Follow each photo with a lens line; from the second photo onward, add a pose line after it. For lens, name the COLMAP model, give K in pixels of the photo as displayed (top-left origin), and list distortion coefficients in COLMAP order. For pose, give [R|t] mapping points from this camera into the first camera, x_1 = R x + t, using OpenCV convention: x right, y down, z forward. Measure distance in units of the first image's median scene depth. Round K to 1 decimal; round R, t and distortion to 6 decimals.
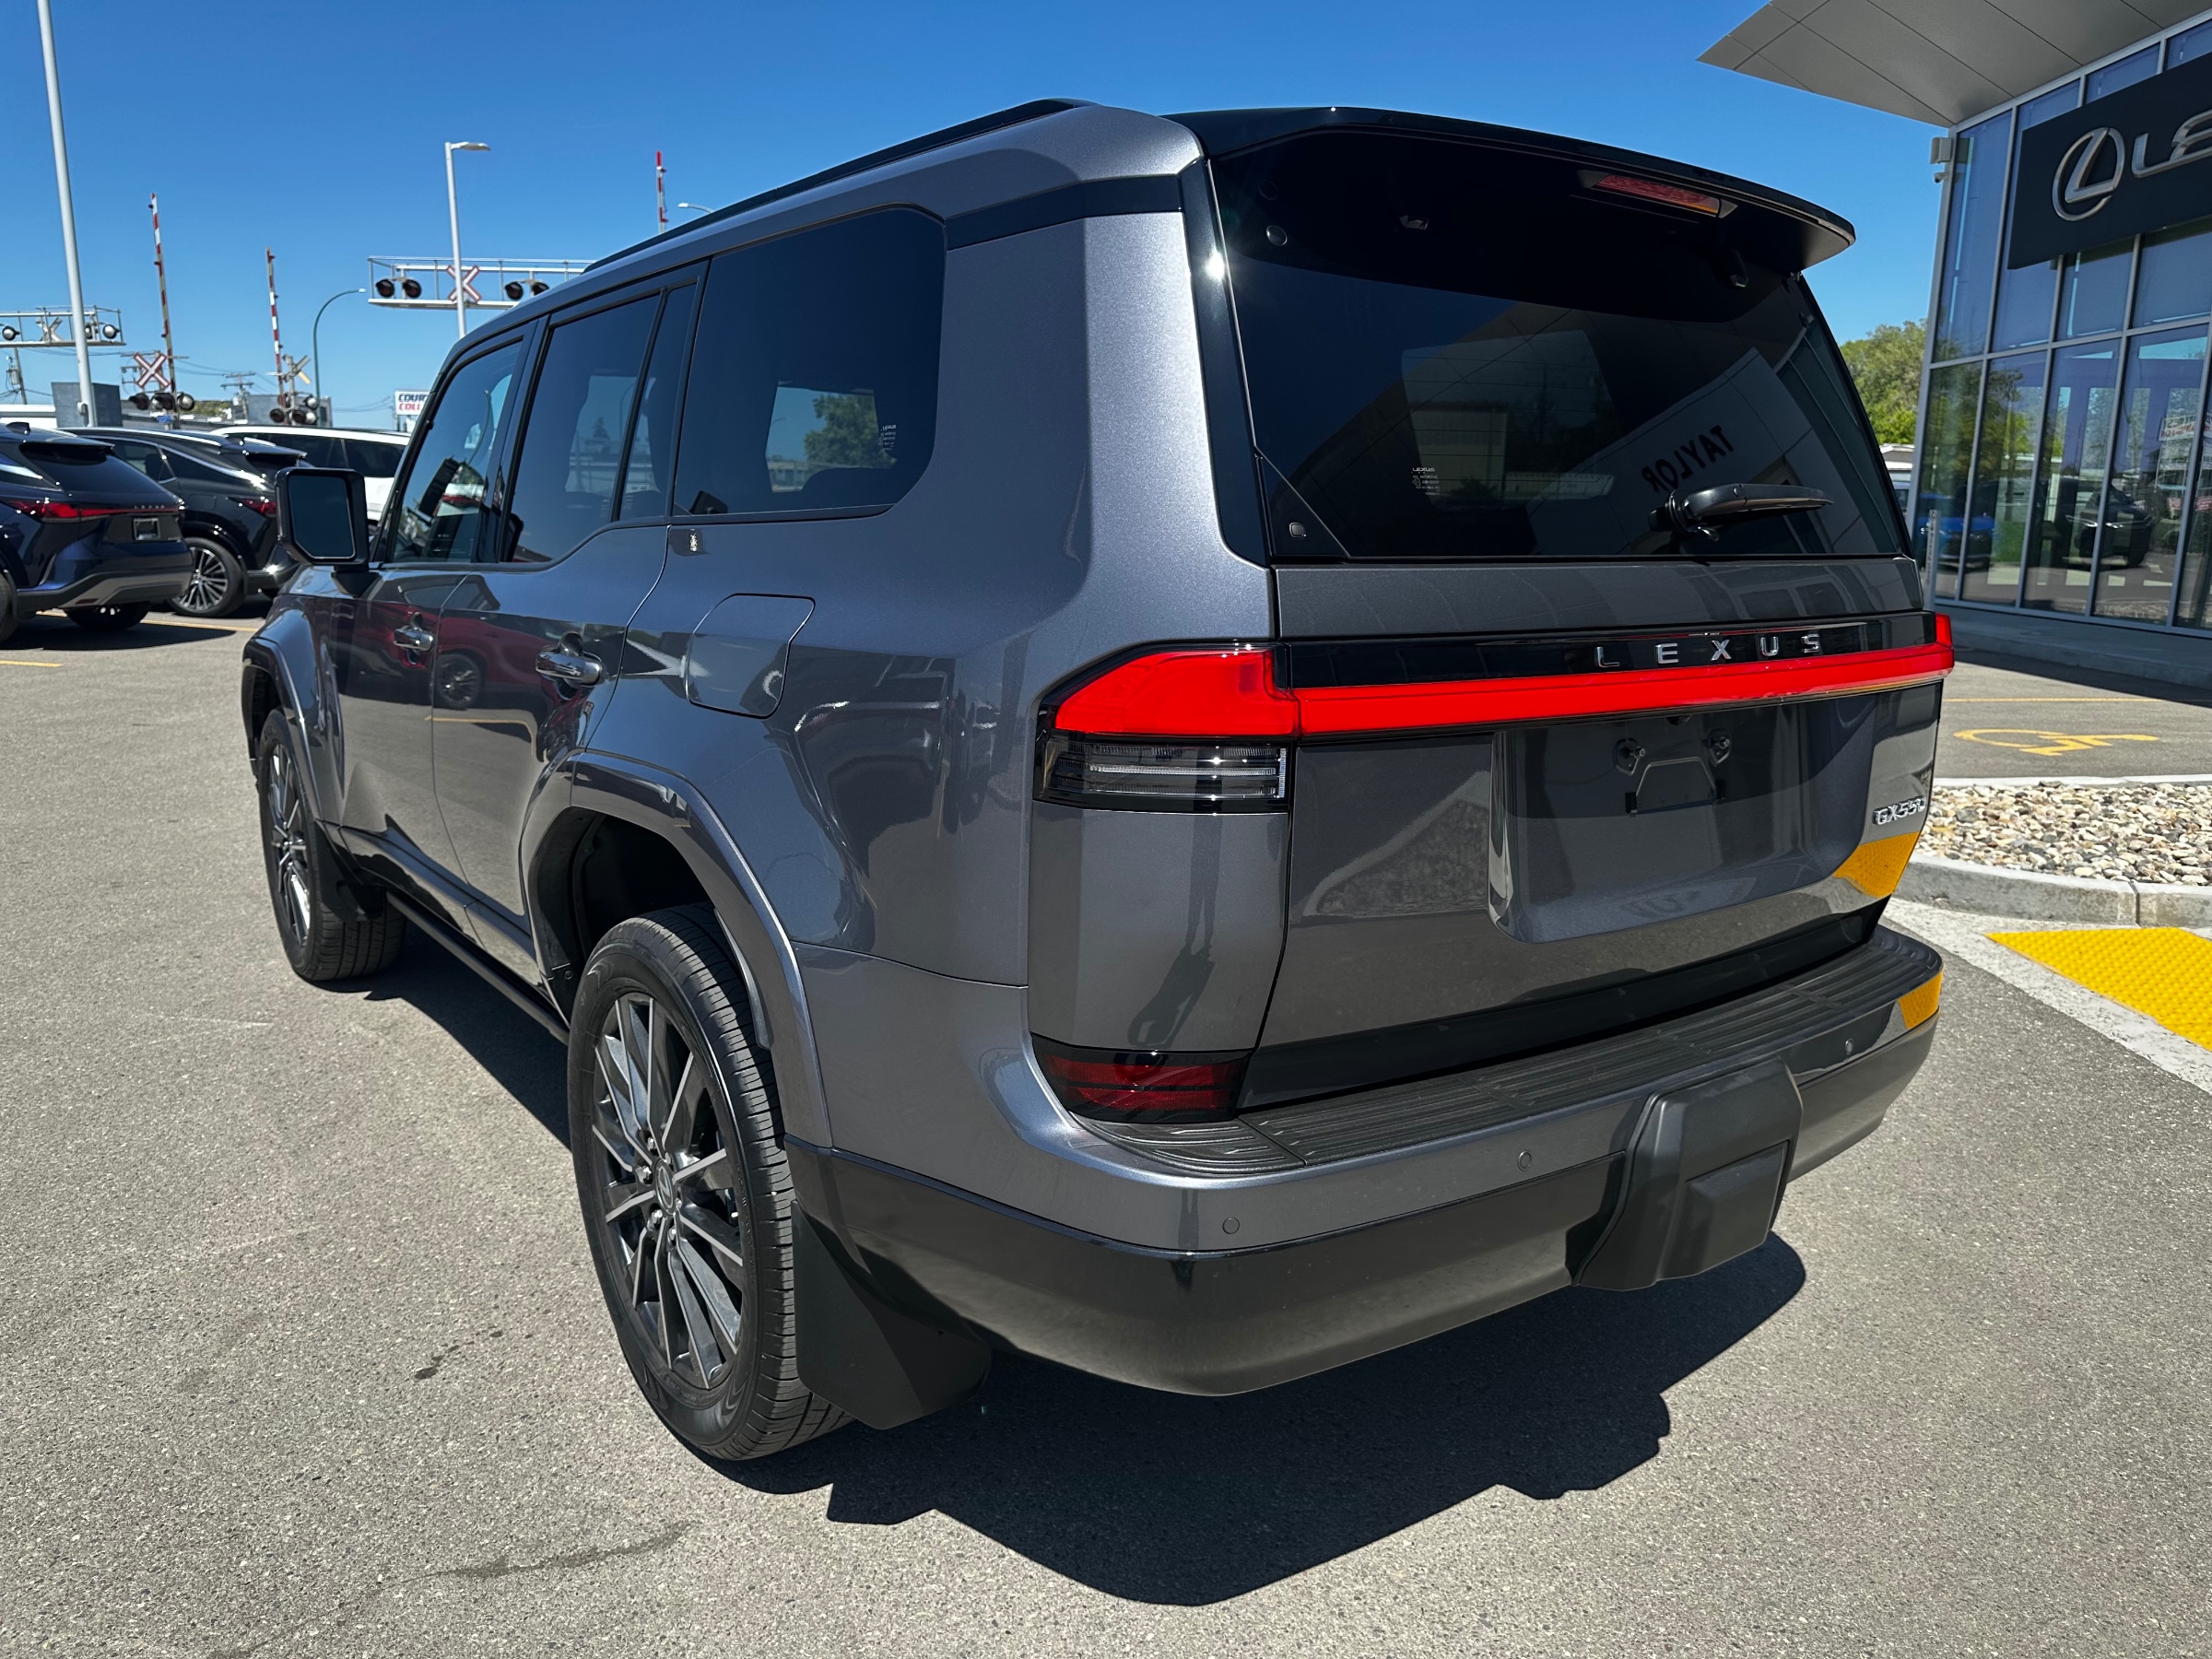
lens RADIAL K [[1610.4, 0, 1106.0], [0, 1610.4, 829.5], [0, 0, 1]] dist [-0.005603, 0.000051]
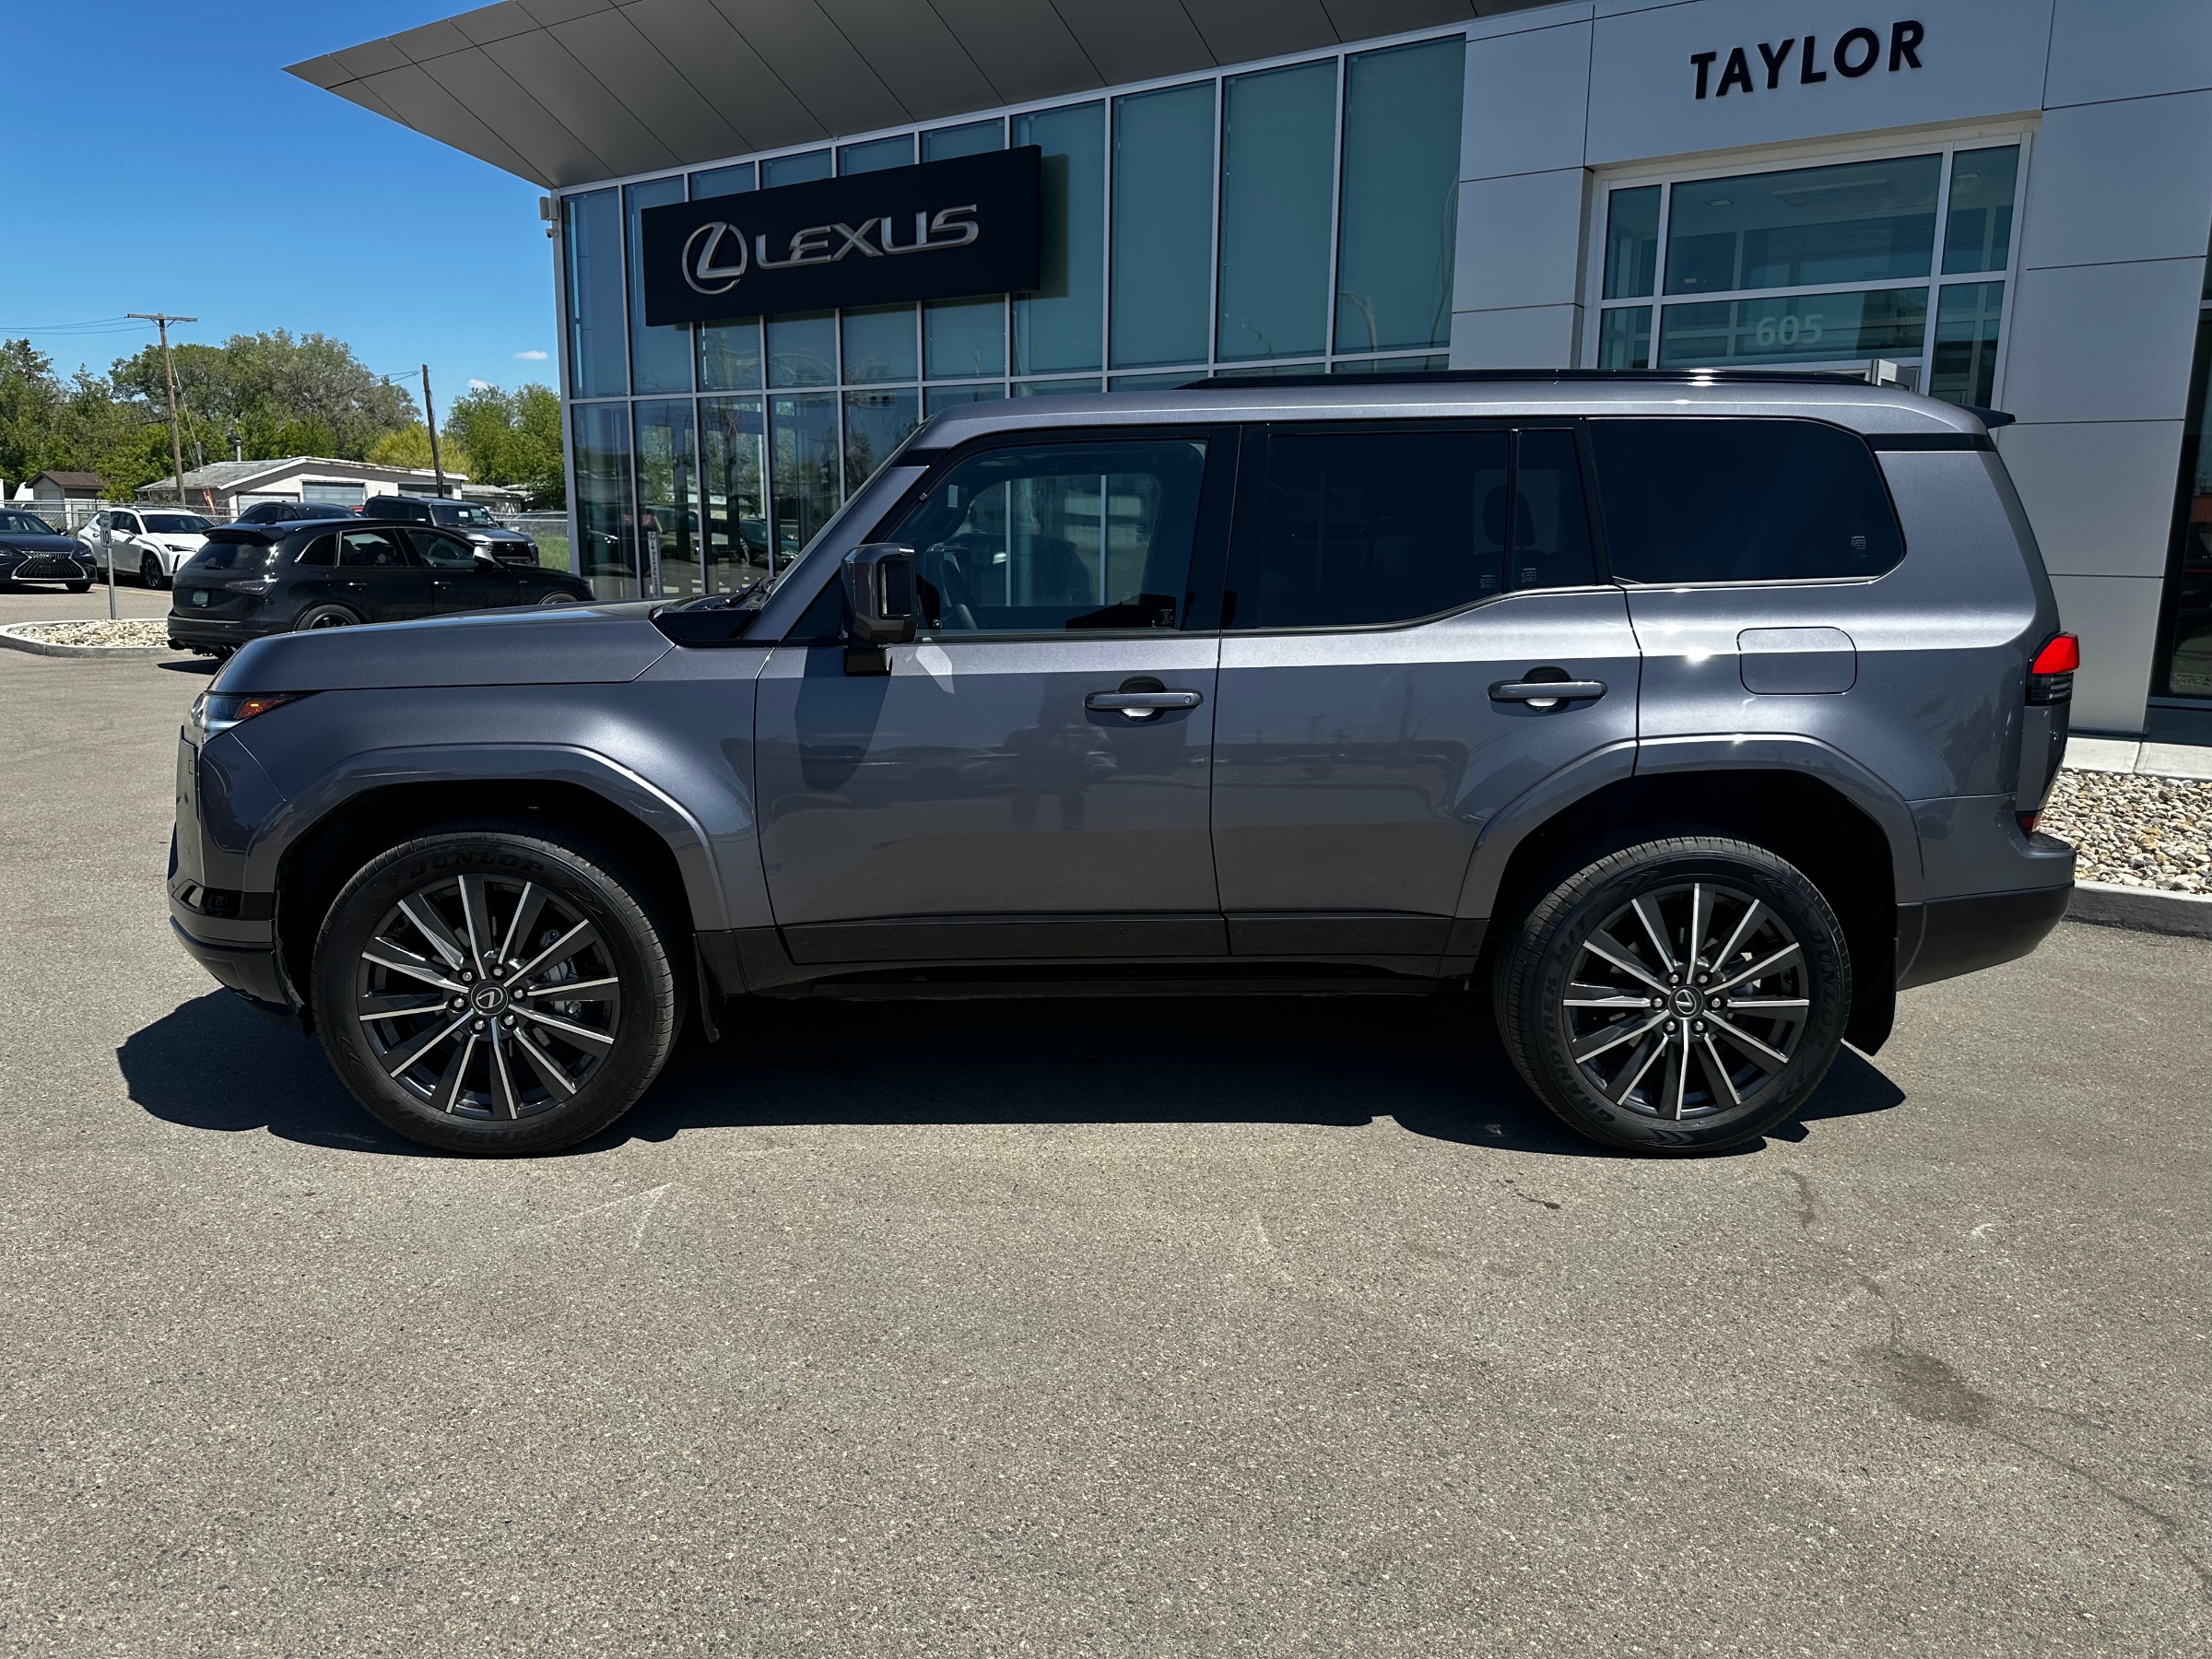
lens RADIAL K [[1580.0, 0, 1098.6], [0, 1580.0, 870.3], [0, 0, 1]] dist [0.007104, -0.003689]
pose [[0.551435, -0.180892, 0.814369, -0.310228], [0.161313, 0.980904, 0.108653, -0.028903], [-0.818472, 0.071453, 0.570085, 0.094050]]
